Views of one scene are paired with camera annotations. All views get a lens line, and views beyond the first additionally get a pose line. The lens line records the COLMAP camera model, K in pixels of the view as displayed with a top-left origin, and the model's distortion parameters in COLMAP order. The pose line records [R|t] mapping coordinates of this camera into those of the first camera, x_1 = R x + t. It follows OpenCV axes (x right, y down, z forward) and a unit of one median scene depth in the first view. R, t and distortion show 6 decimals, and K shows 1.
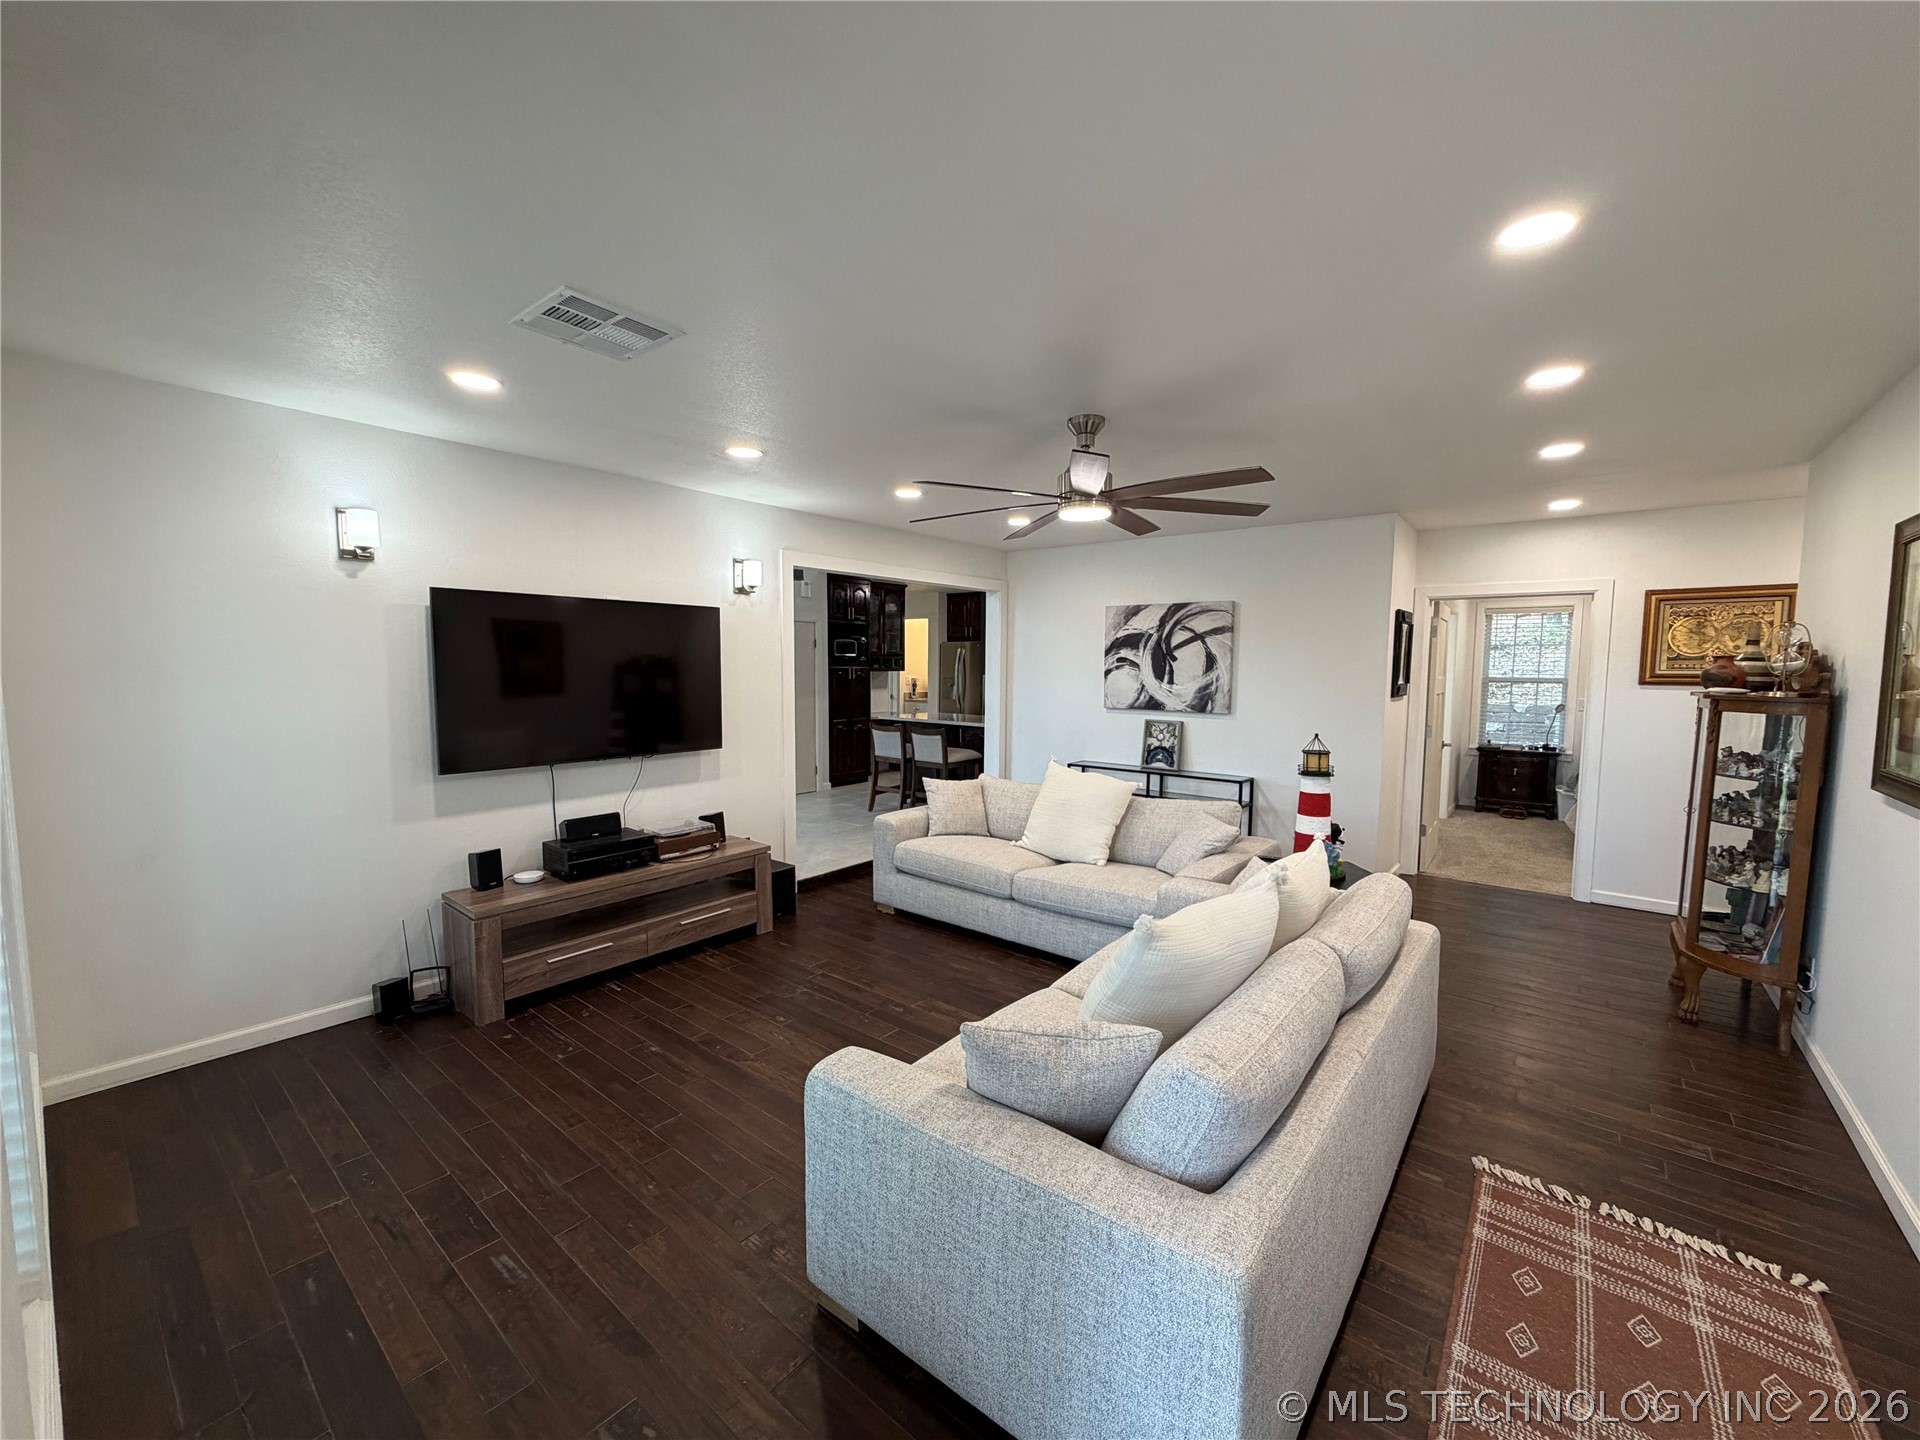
lens RADIAL K [[766.4, 0, 951.9], [0, 766.4, 733.3], [0, 0, 1]] dist [-0.000031, 0.000142]
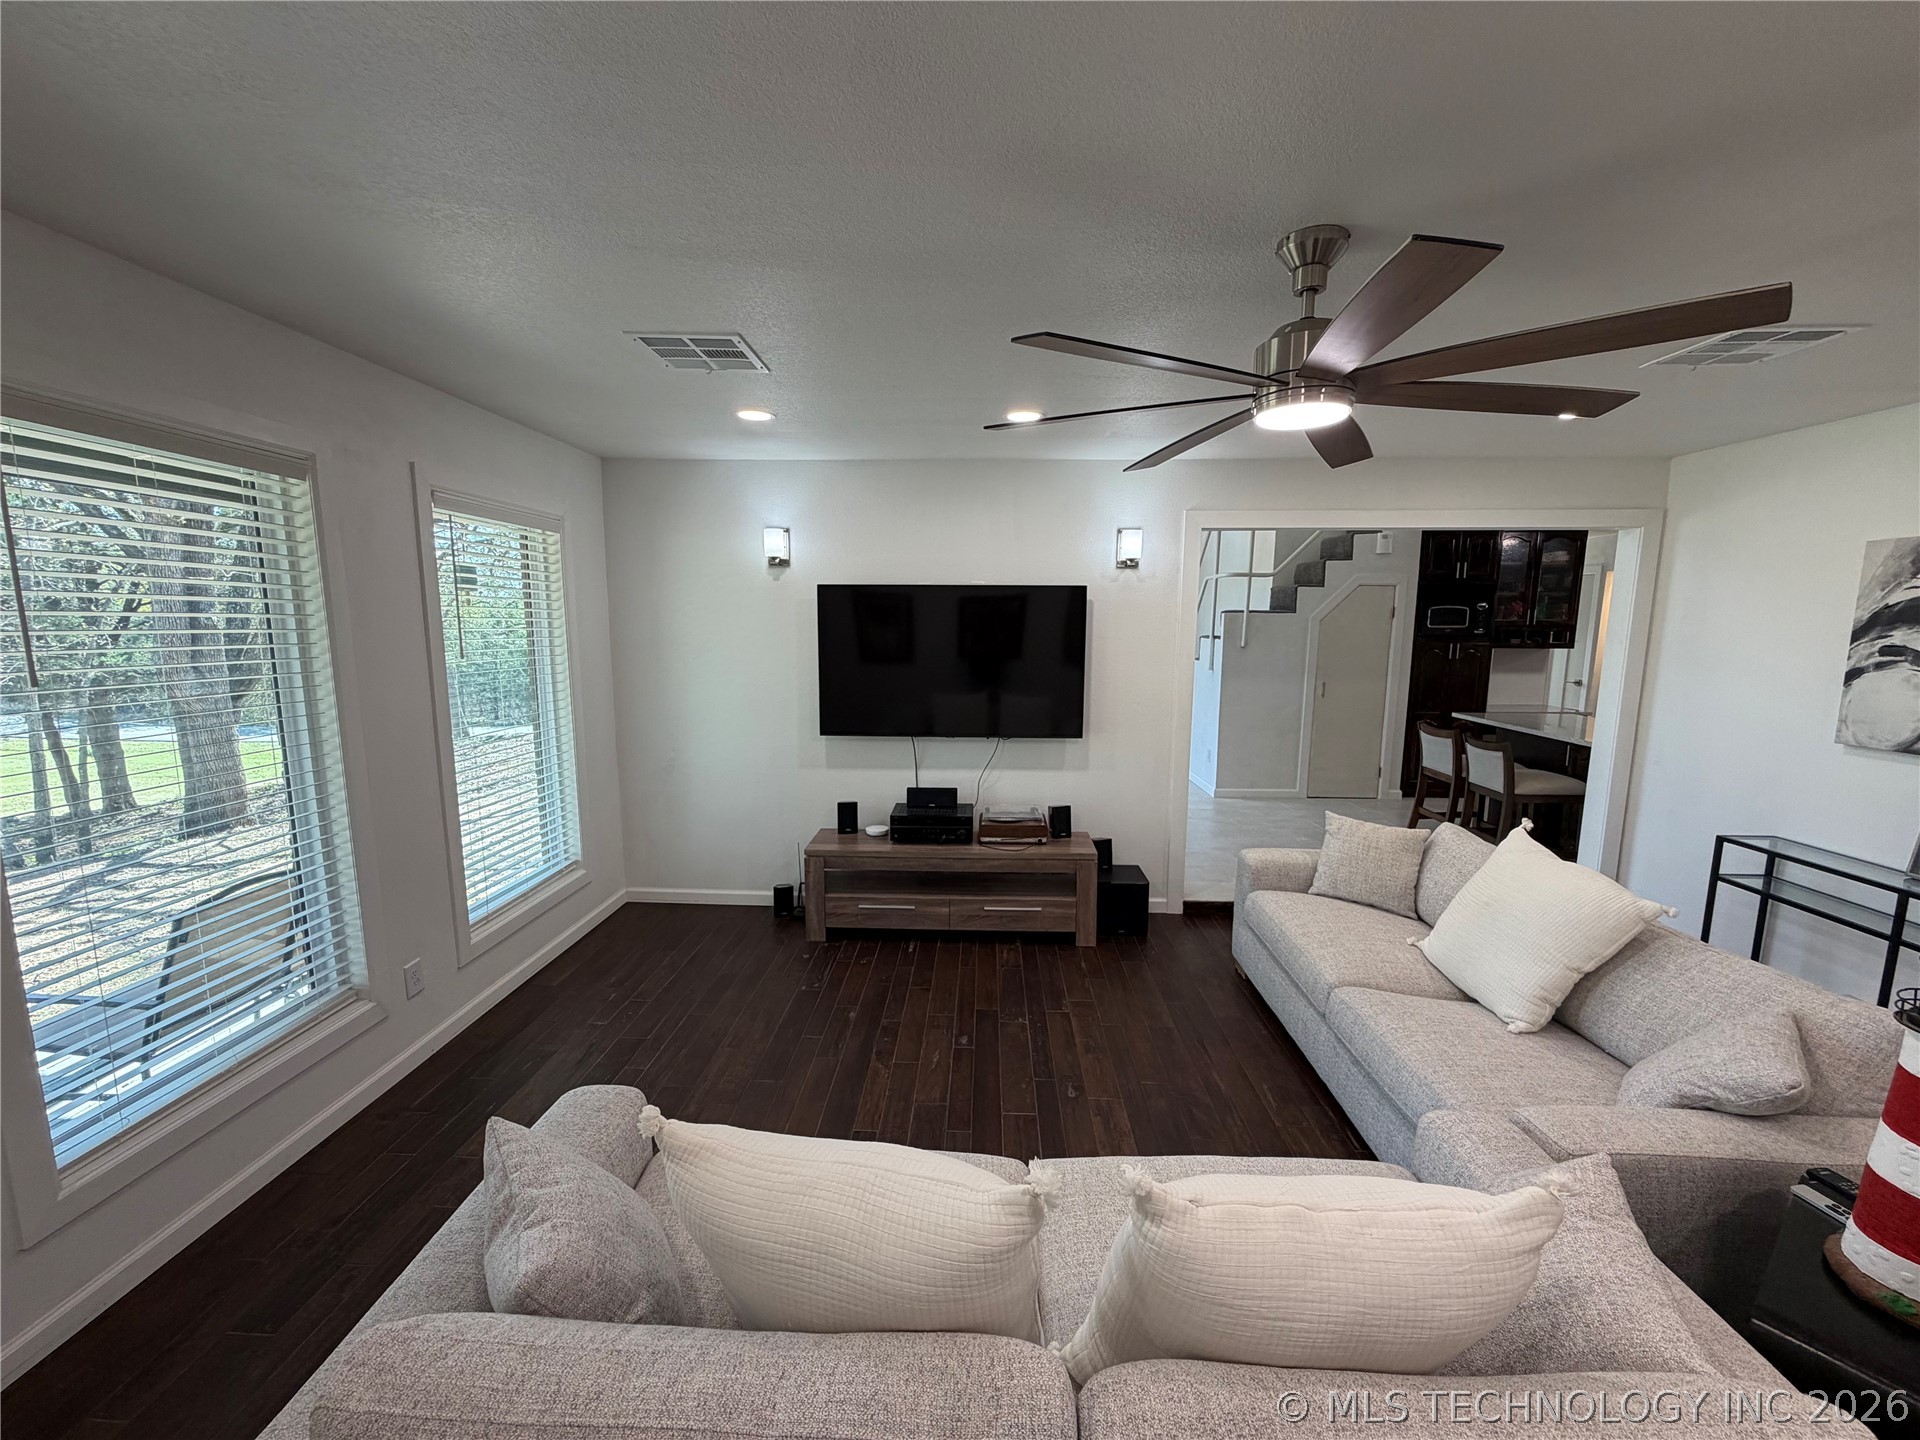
lens RADIAL K [[766.4, 0, 956.2], [0, 766.4, 743.8], [0, 0, 1]] dist [-0.000031, 0.000142]
pose [[0.607385, 0.127224, -0.784154, 0.334794], [-0.073984, 0.991862, 0.103617, -0.058732], [0.790955, -0.004920, 0.611854, 0.311491]]
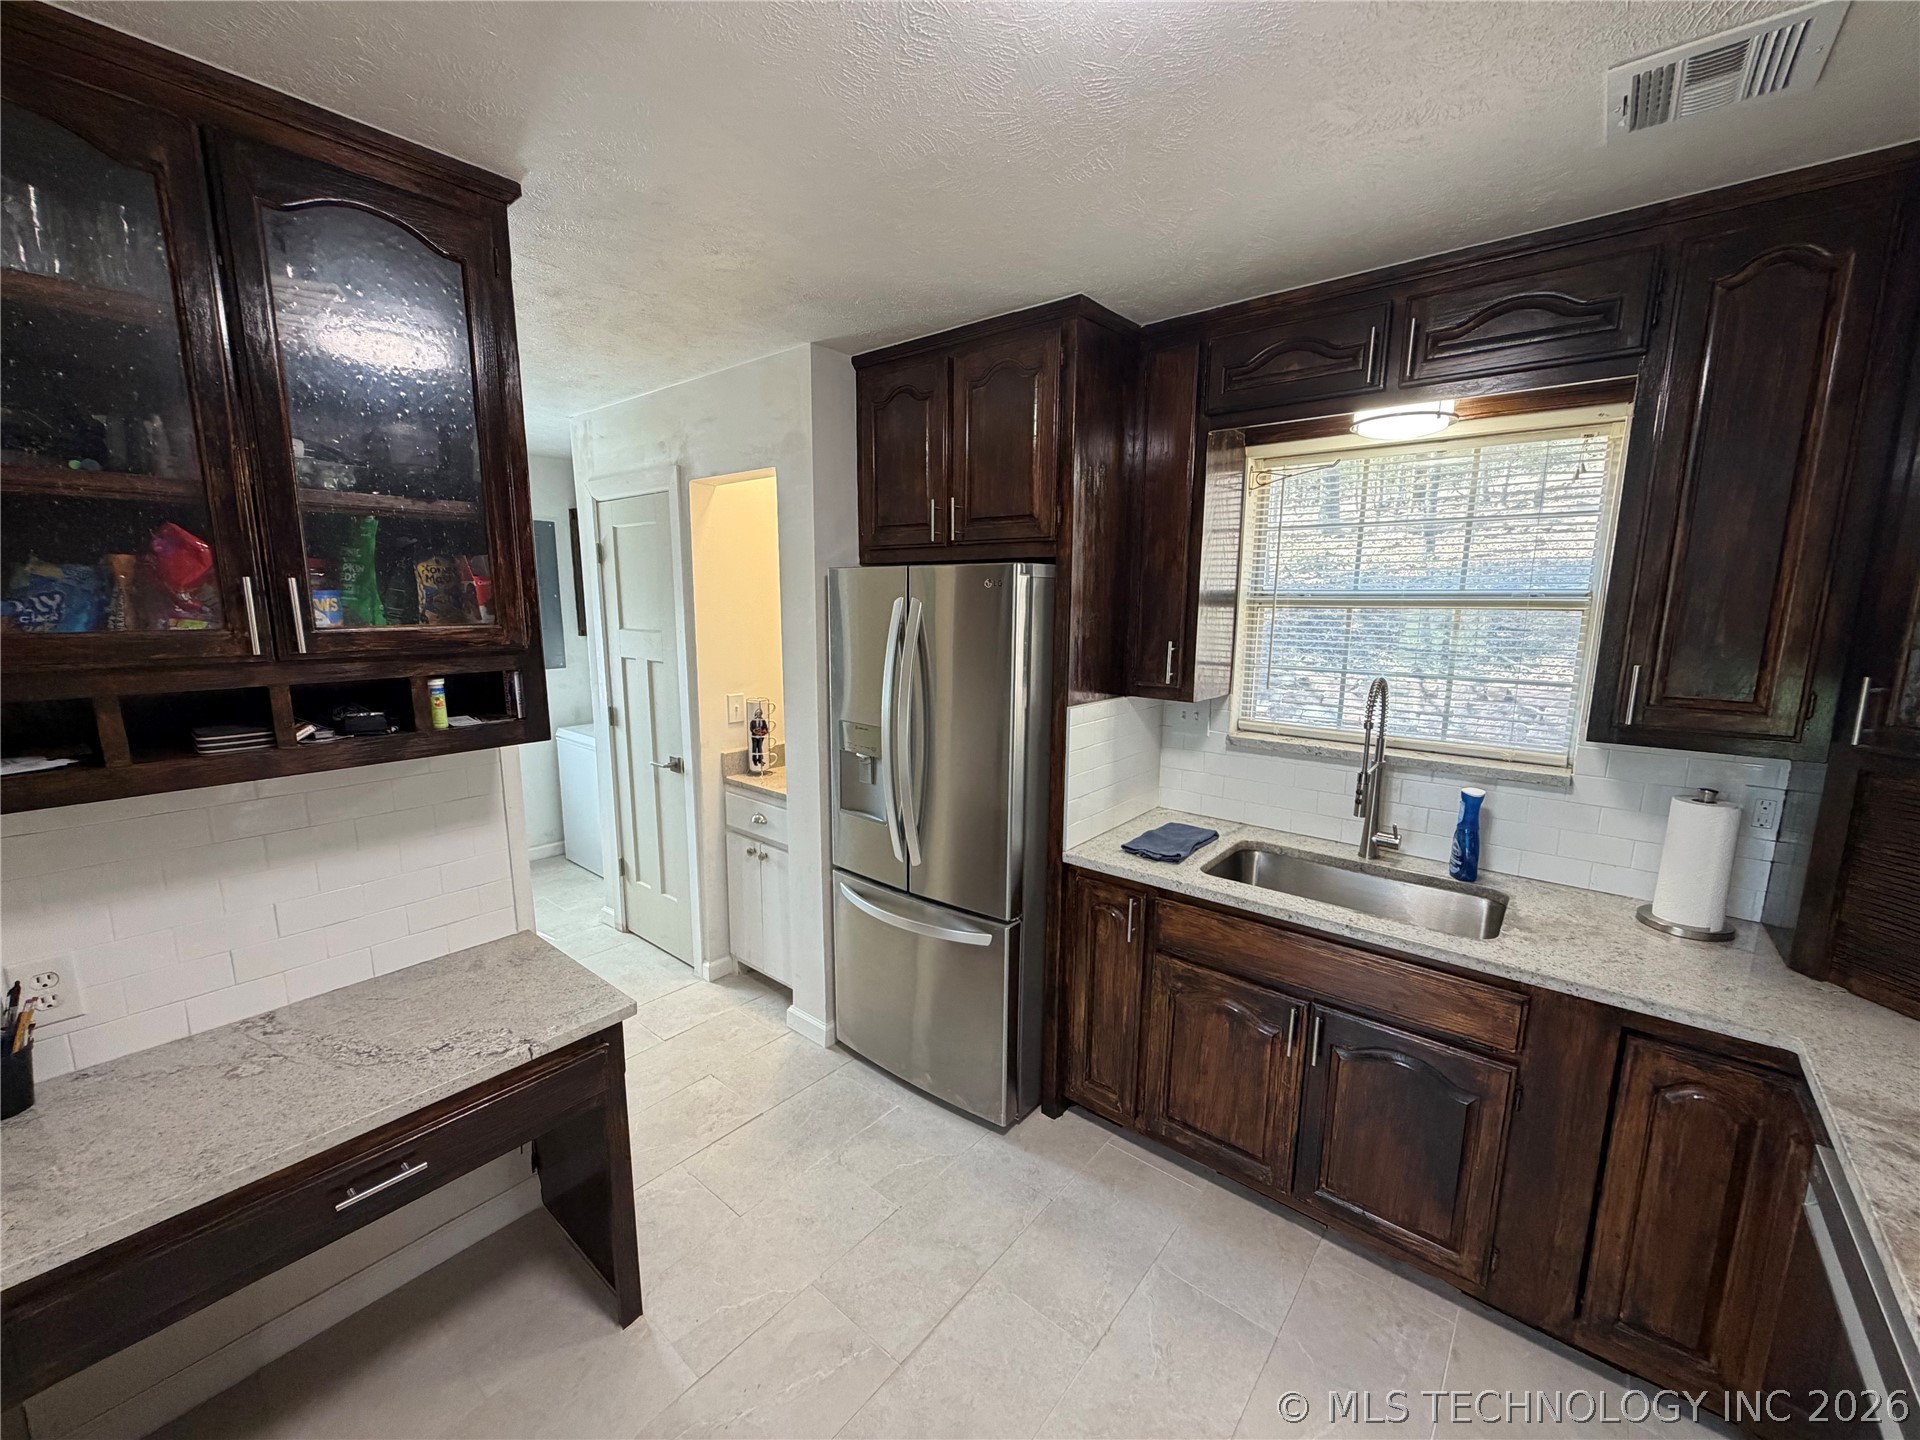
lens RADIAL K [[766.4, 0, 953.9], [0, 766.4, 725.7], [0, 0, 1]] dist [-0.000031, 0.000142]
pose [[0.999811, -0.007564, -0.017896, 0.067460], [0.008921, 0.996995, 0.076957, -0.214755], [0.017260, -0.077102, 0.996874, 1.854286]]
